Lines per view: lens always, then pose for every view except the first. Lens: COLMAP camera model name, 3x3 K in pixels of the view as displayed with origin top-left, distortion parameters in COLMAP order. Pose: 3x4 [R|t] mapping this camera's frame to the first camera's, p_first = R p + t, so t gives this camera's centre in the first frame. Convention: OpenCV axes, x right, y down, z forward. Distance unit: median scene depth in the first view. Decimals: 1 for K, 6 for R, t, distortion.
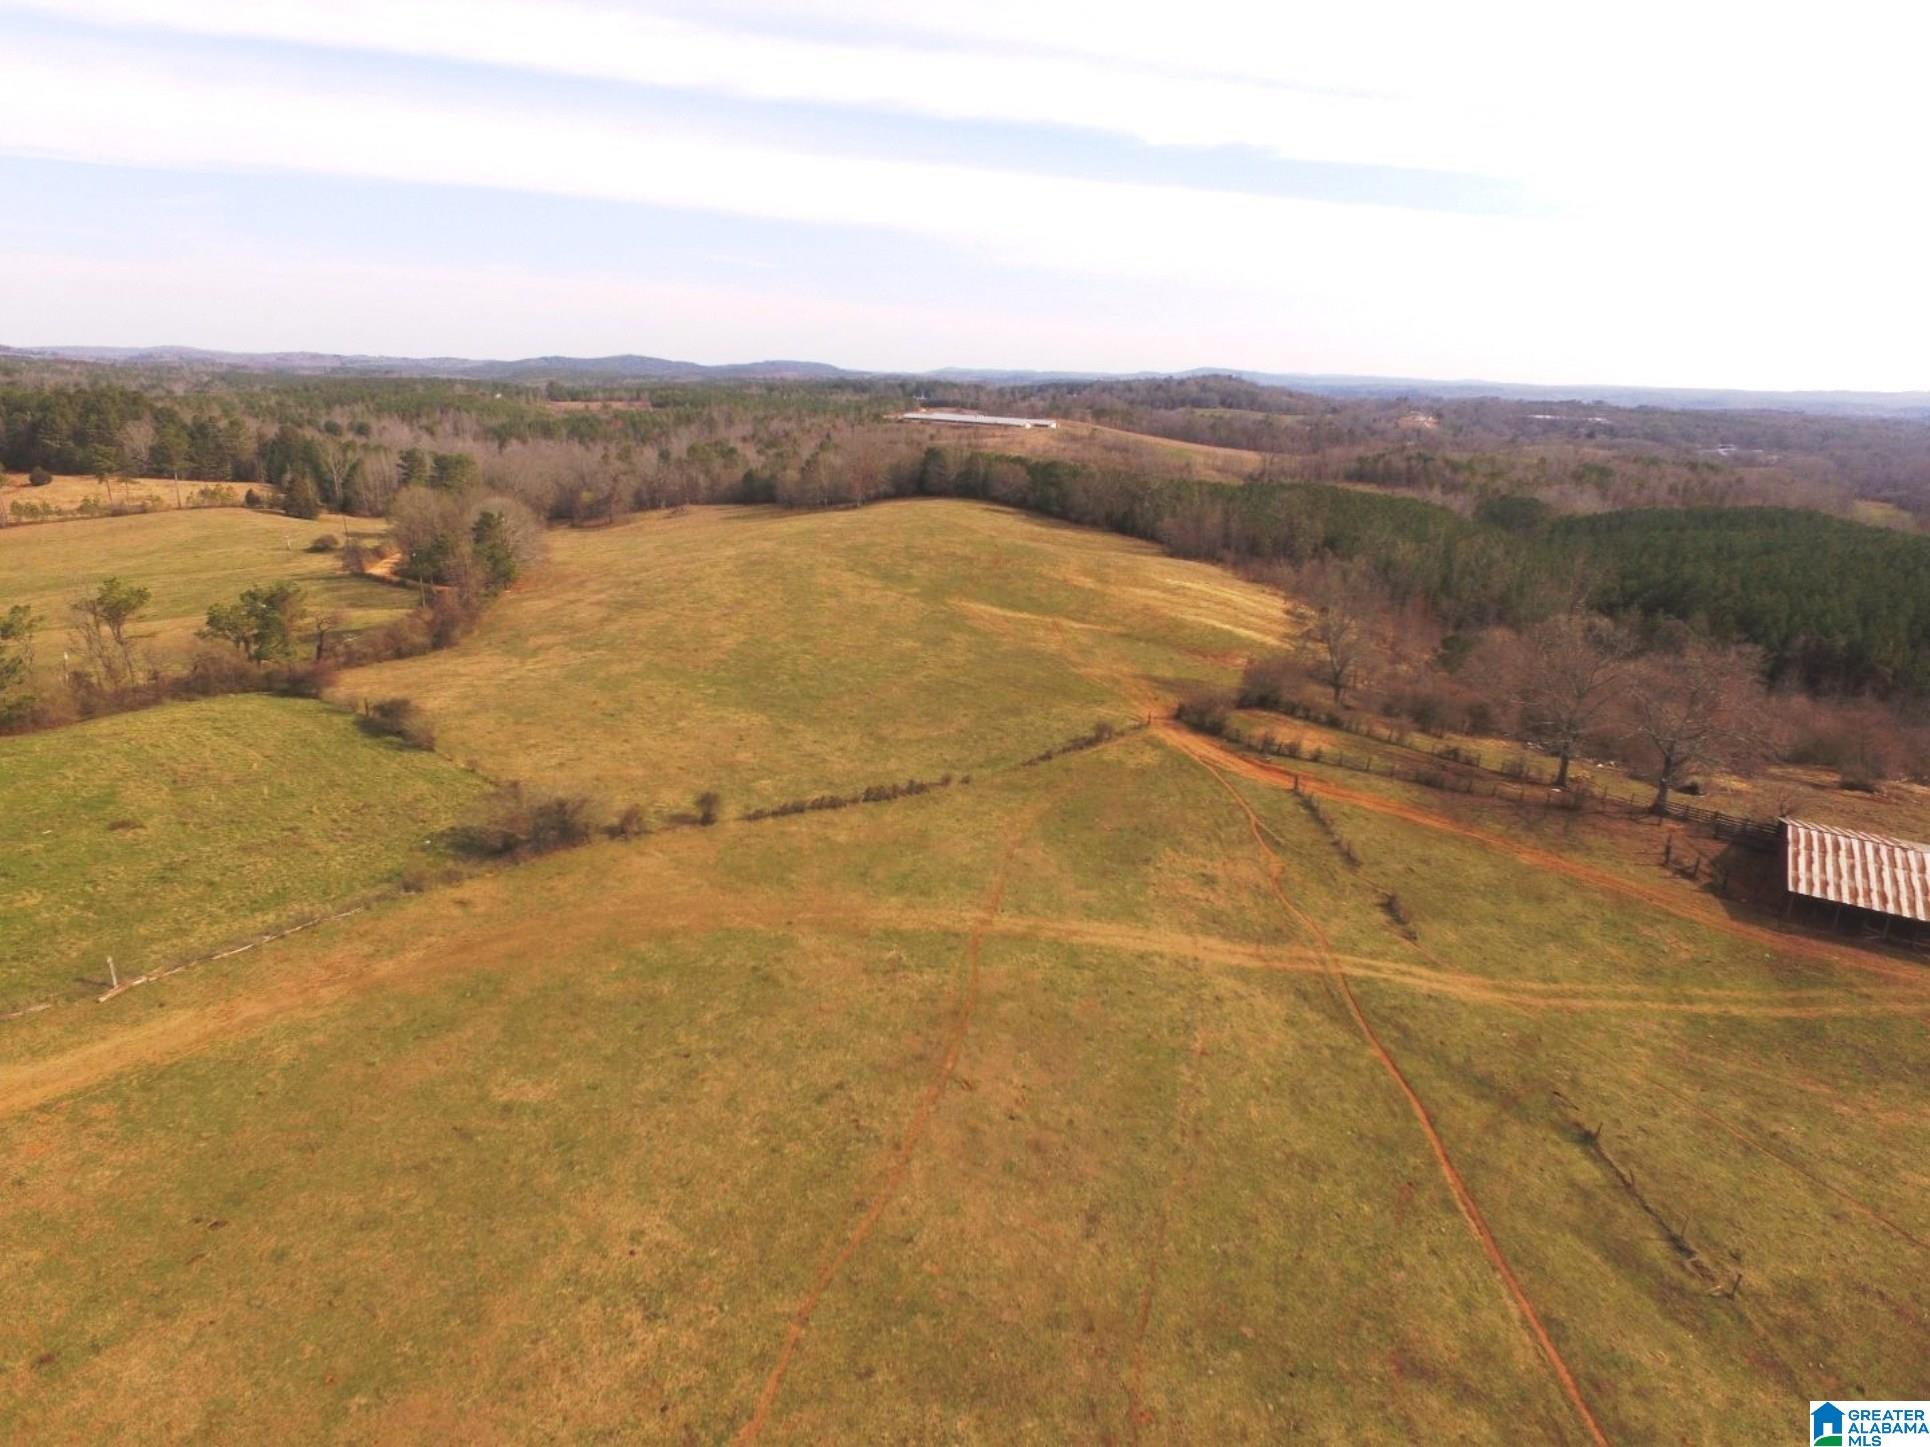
lens RADIAL K [[1113.4, 0, 963.6], [0, 1113.4, 725.3], [0, 0, 1]] dist [-0.003684, 0.005865]
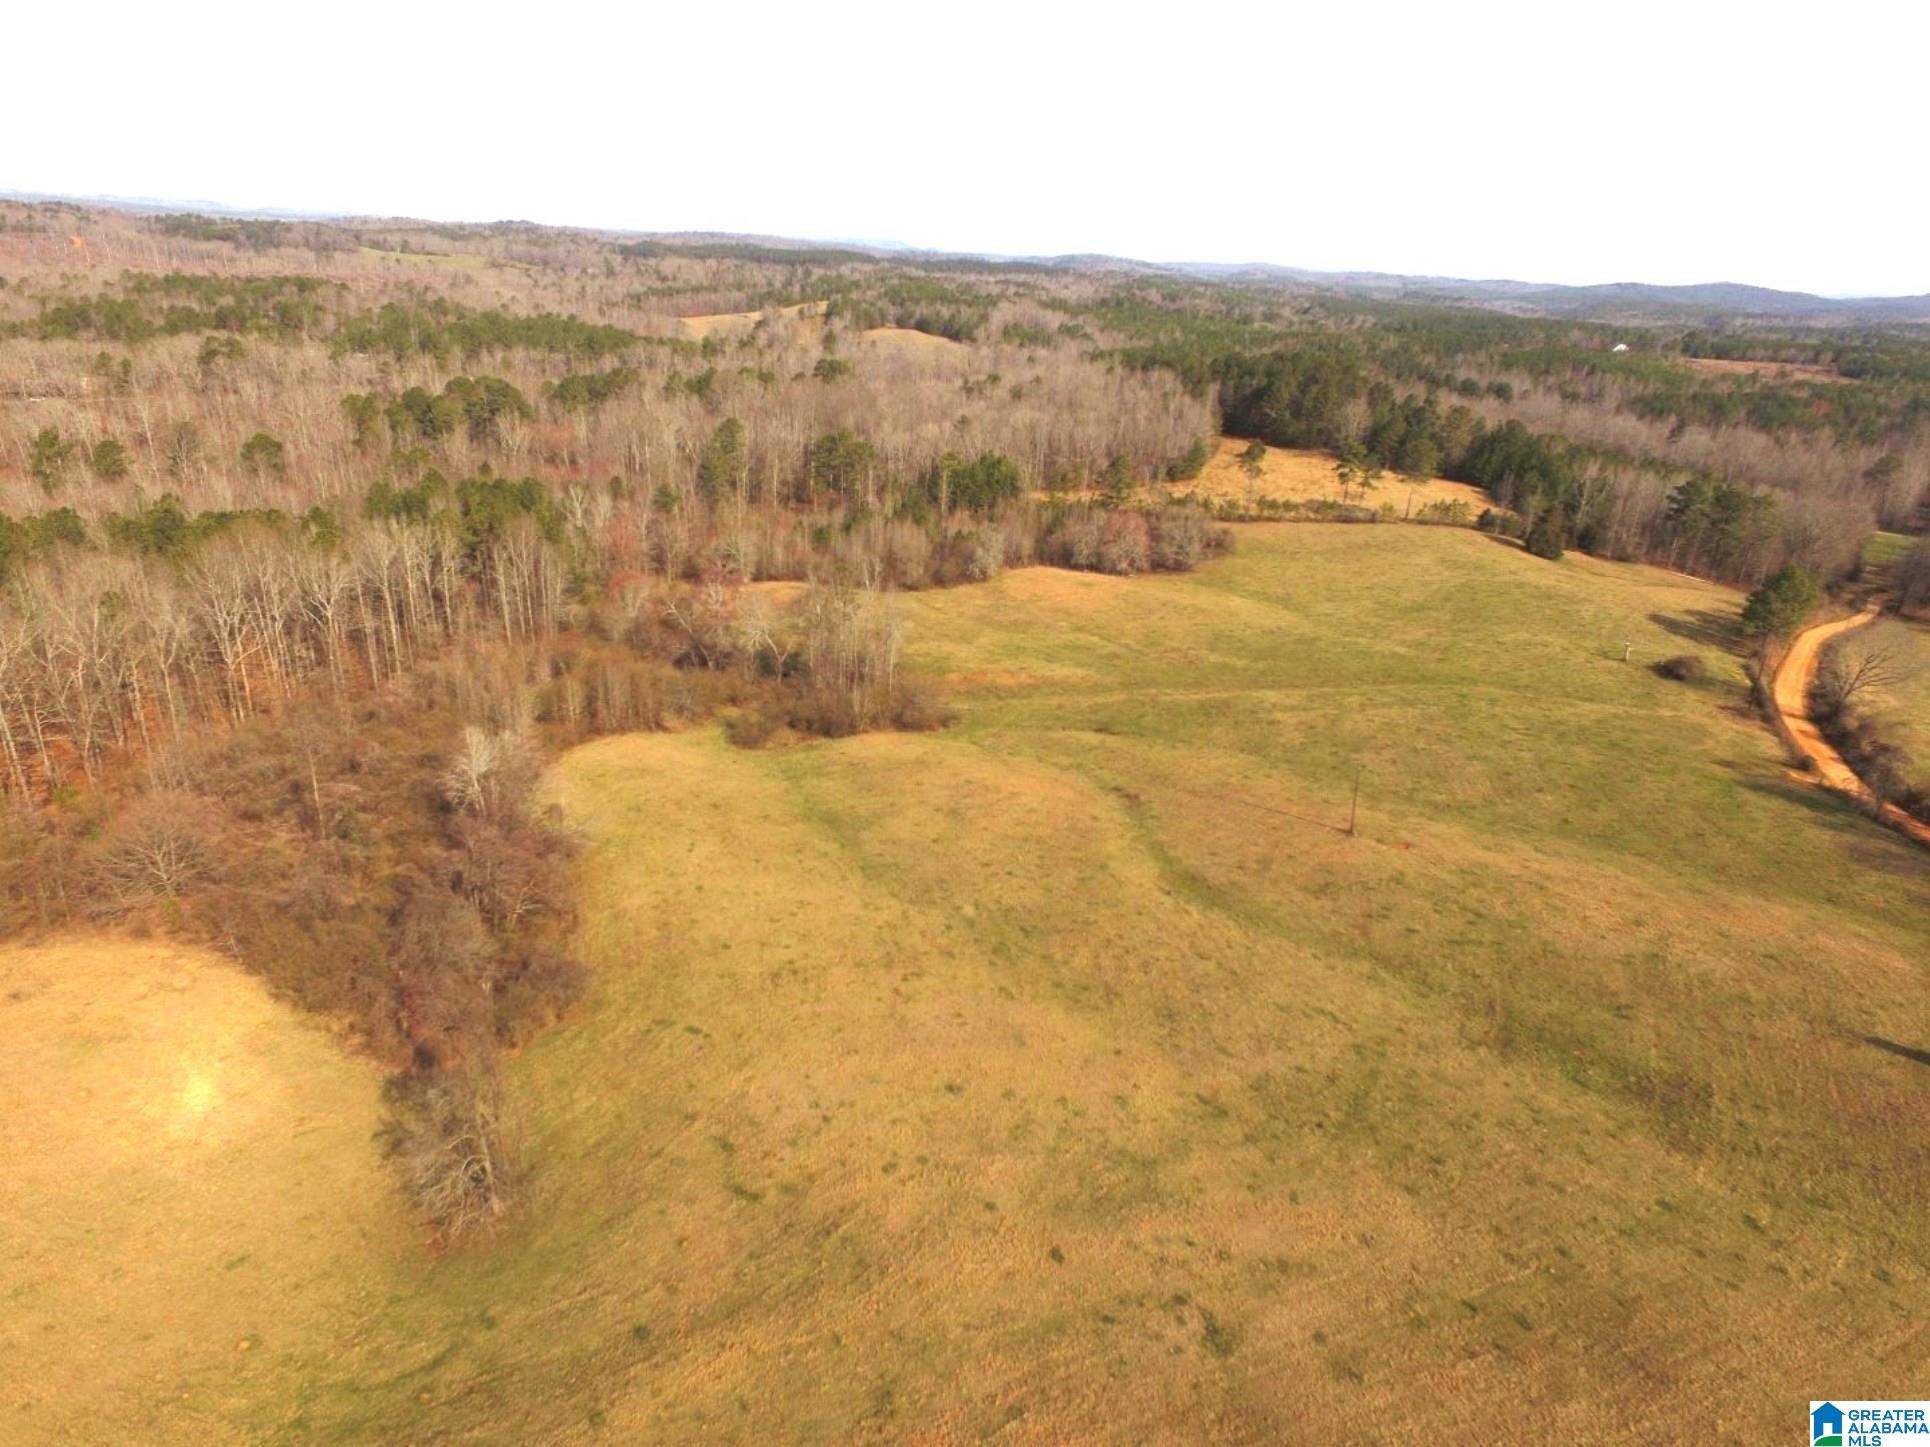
lens RADIAL K [[1113.4, 0, 960.9], [0, 1113.4, 725.3], [0, 0, 1]] dist [-0.003684, 0.005865]
pose [[0.672935, 0.294480, -0.678557, -0.124045], [-0.250453, 0.953864, 0.165581, -0.040909], [0.696011, 0.058521, 0.715642, 0.056786]]
